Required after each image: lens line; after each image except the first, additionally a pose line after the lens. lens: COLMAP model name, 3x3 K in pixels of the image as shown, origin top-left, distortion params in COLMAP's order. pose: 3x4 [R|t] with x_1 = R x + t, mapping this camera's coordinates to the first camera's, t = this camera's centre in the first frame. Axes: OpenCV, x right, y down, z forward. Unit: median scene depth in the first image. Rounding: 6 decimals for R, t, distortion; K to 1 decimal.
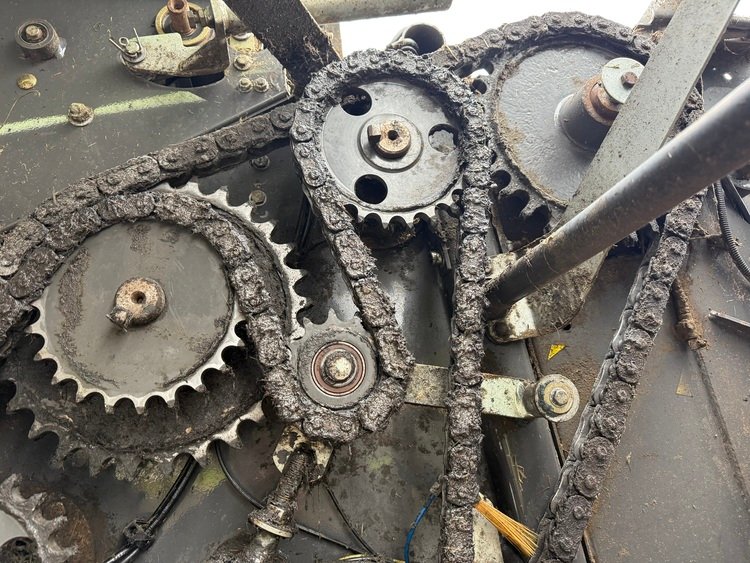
lens RADIAL K [[528.7, 0, 375.4], [0, 528.7, 283.3], [0, 0, 1]] dist [0.057282, -0.069866]
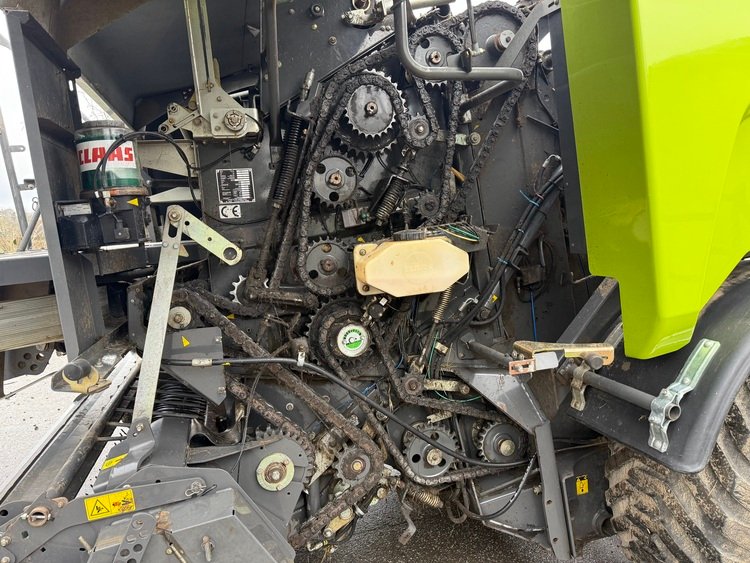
lens RADIAL K [[528.7, 0, 375.4], [0, 528.7, 283.3], [0, 0, 1]] dist [0.057282, -0.069866]
pose [[0.991677, -0.008362, 0.128477, -0.867199], [-0.040390, 0.927306, 0.372119, -0.212360], [-0.122249, -0.374211, 0.919250, -2.809184]]
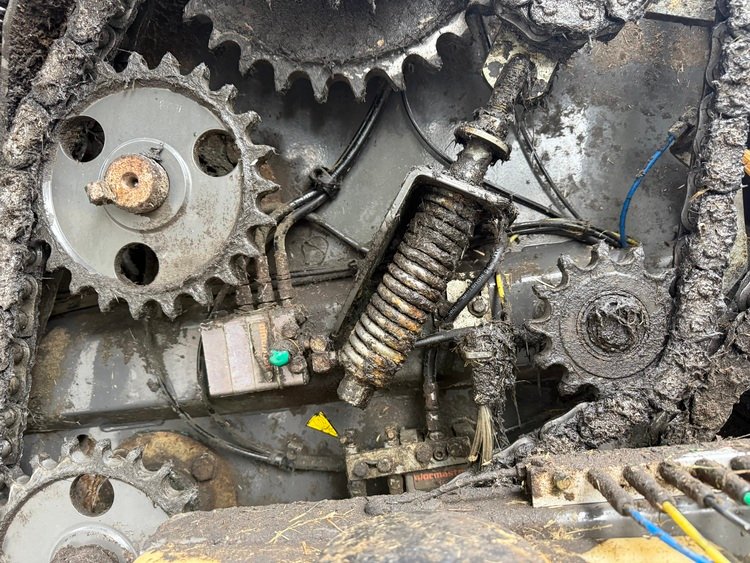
lens RADIAL K [[528.7, 0, 375.4], [0, 528.7, 283.3], [0, 0, 1]] dist [0.057282, -0.069866]
pose [[0.980877, 0.055009, -0.186696, -0.179097], [0.000517, 0.958489, 0.285130, 0.399513], [0.194630, -0.279774, 0.940131, 0.095353]]
